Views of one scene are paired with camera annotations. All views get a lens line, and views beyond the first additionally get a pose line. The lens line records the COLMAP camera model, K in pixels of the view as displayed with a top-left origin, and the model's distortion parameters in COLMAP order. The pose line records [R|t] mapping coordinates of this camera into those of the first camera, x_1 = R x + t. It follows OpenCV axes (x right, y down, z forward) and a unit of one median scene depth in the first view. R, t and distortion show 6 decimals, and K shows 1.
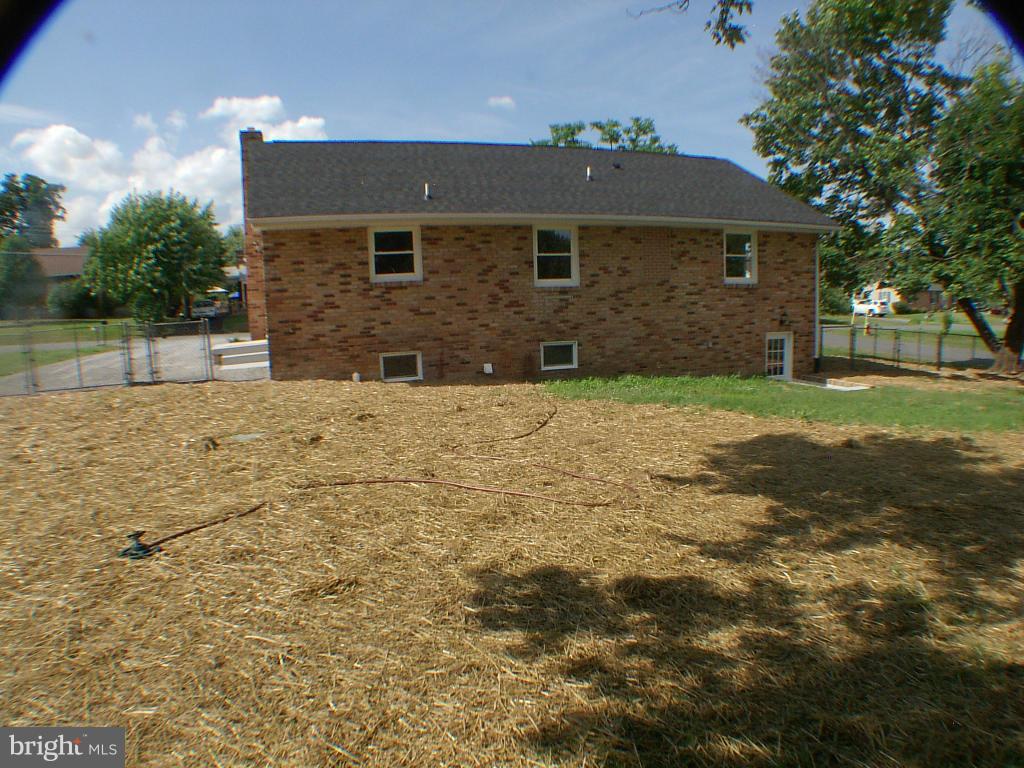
lens RADIAL K [[706.7, 0, 526.8], [0, 706.7, 414.3], [0, 0, 1]] dist [-0.235700, 0.095688]
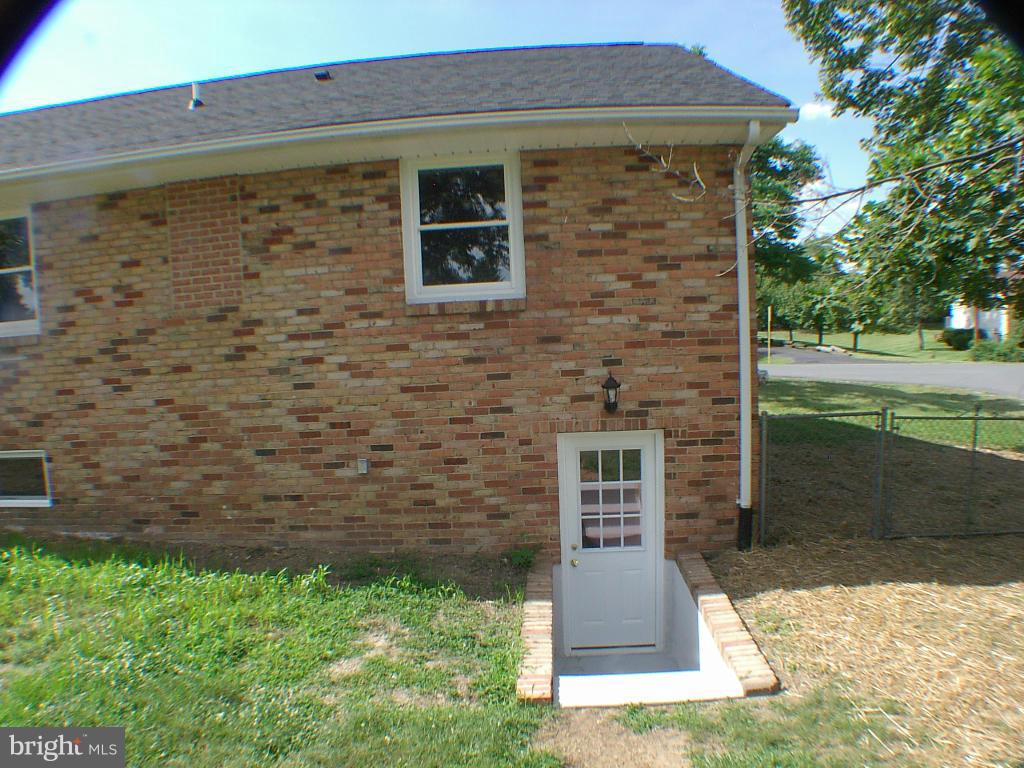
lens RADIAL K [[706.7, 0, 526.8], [0, 706.7, 414.3], [0, 0, 1]] dist [-0.235700, 0.095688]
pose [[0.920689, 0.037193, -0.388520, 0.506348], [-0.049165, 0.998572, -0.020915, -0.128851], [0.387188, 0.038357, 0.921203, 0.696461]]
